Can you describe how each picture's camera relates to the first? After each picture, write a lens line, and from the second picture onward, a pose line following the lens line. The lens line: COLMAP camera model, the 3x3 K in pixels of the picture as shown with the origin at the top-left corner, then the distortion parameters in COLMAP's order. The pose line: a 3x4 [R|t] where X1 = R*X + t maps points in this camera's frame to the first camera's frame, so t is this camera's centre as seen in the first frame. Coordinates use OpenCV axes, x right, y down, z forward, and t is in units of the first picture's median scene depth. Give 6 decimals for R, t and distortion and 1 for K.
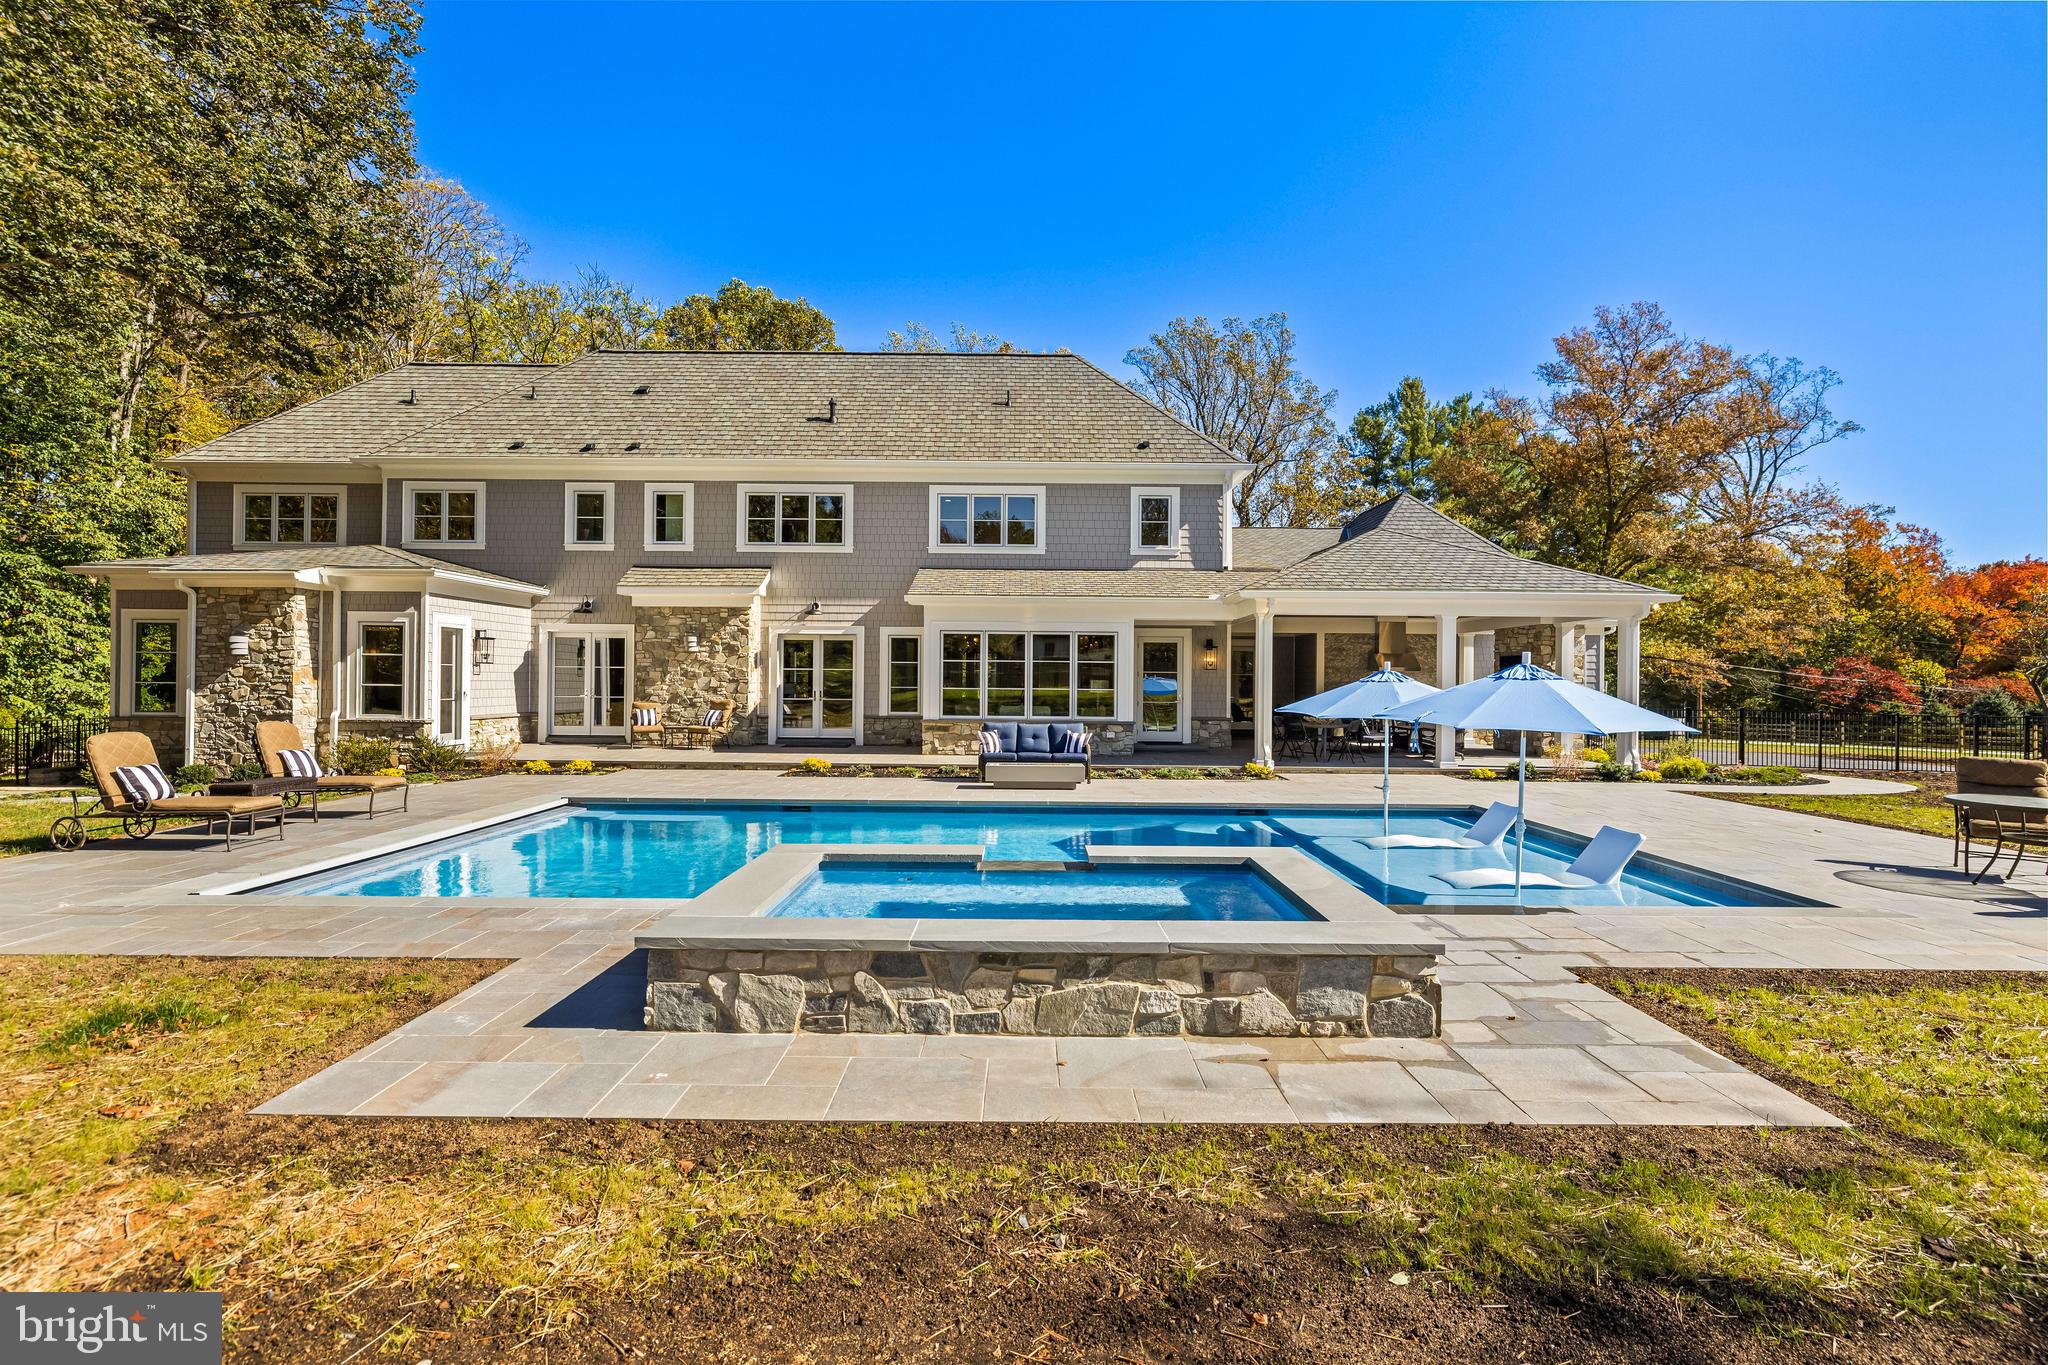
lens RADIAL K [[965.3, 0, 1031.0], [0, 965.3, 673.1], [0, 0, 1]] dist [-0.019328, 0.000583]
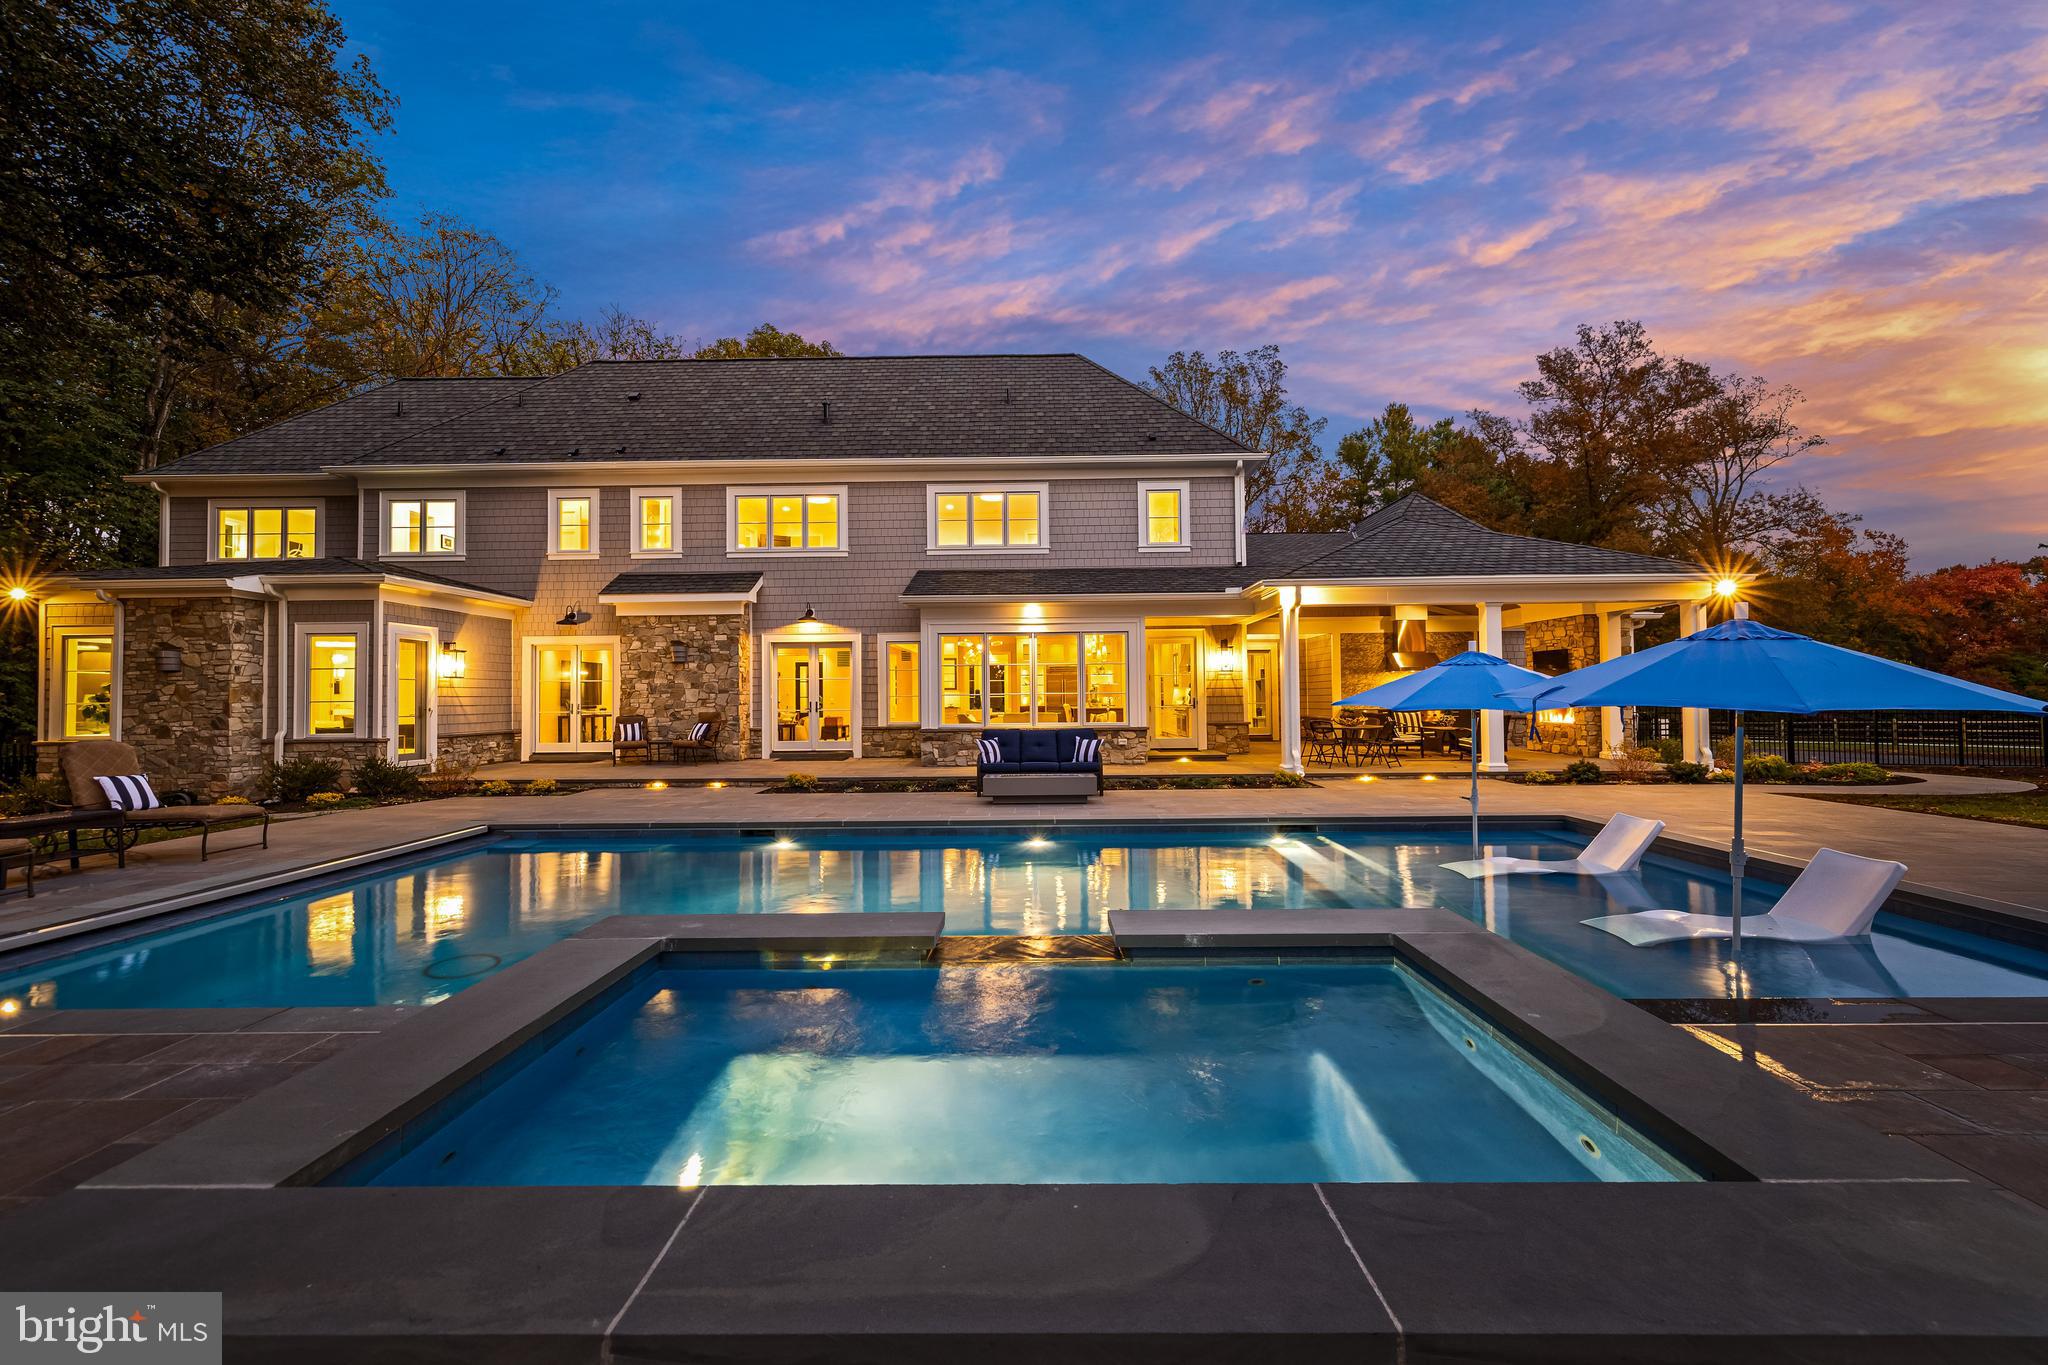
lens RADIAL K [[861.3, 0, 1024.0], [0, 861.3, 682.5], [0, 0, 1]] dist [-0.014002, 0.000133]
pose [[0.999424, -0.020072, -0.027355, 0.010808], [0.019804, 0.999753, -0.010055, 0.012329], [0.027550, 0.009508, 0.999575, 0.152240]]
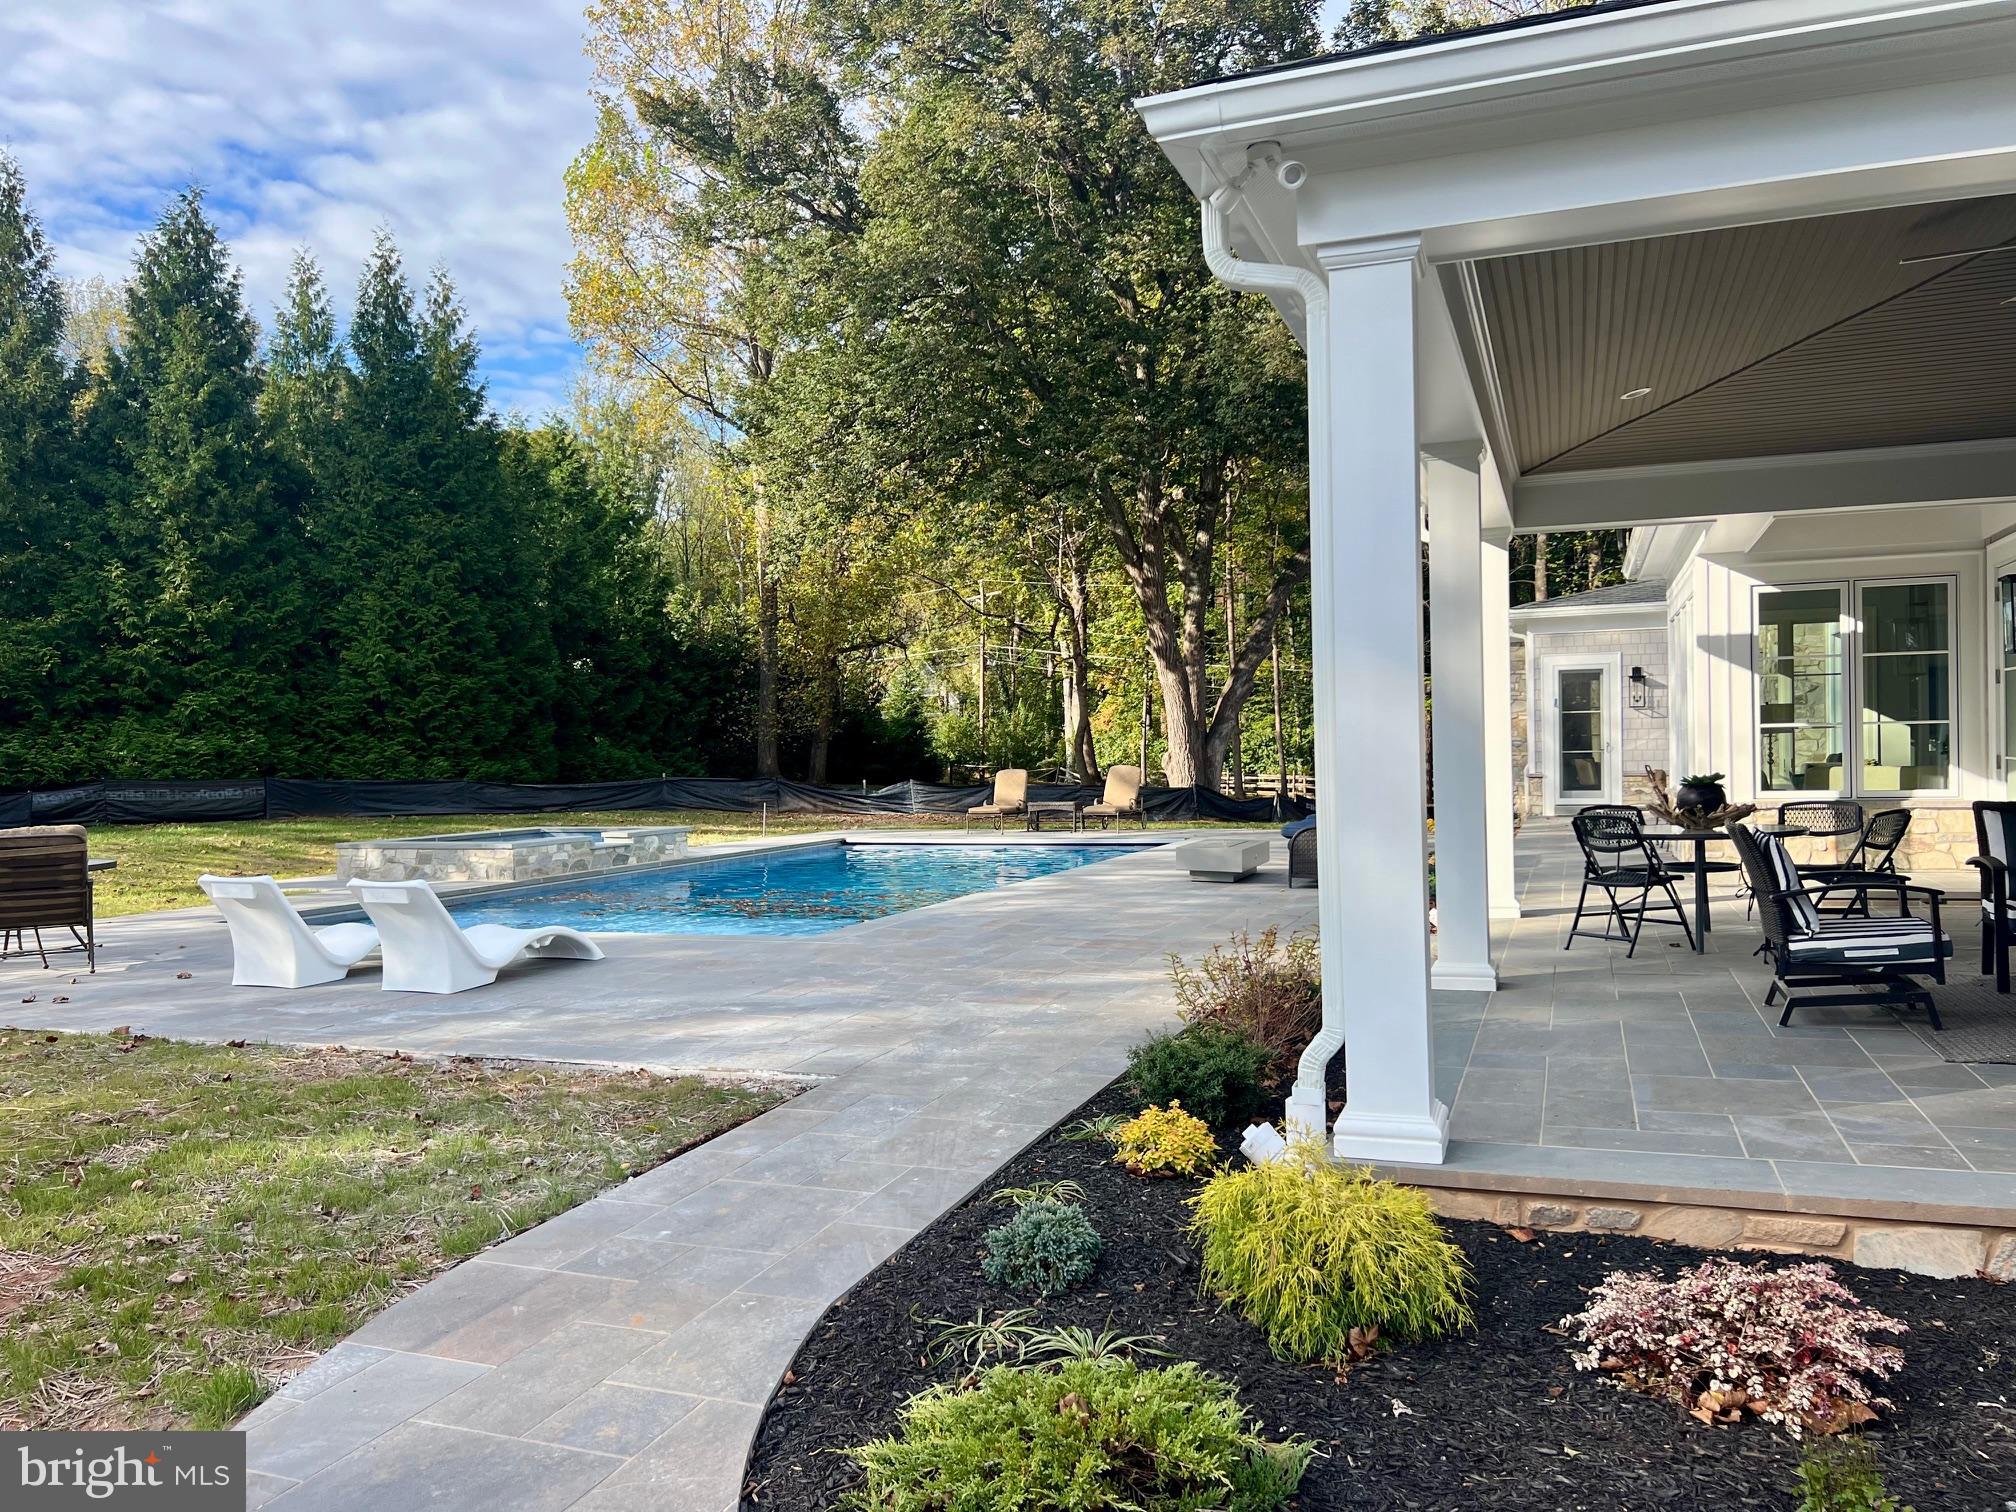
lens RADIAL K [[1511.9, 0, 1008.0], [0, 1511.9, 756.0], [0, 0, 1]] dist [0.045442, -0.082908]
pose [[-0.359581, 0.000396, -0.933114, 0.723846], [0.023603, 0.999684, -0.008671, 0.026833], [0.932815, -0.025142, -0.359477, 0.849635]]
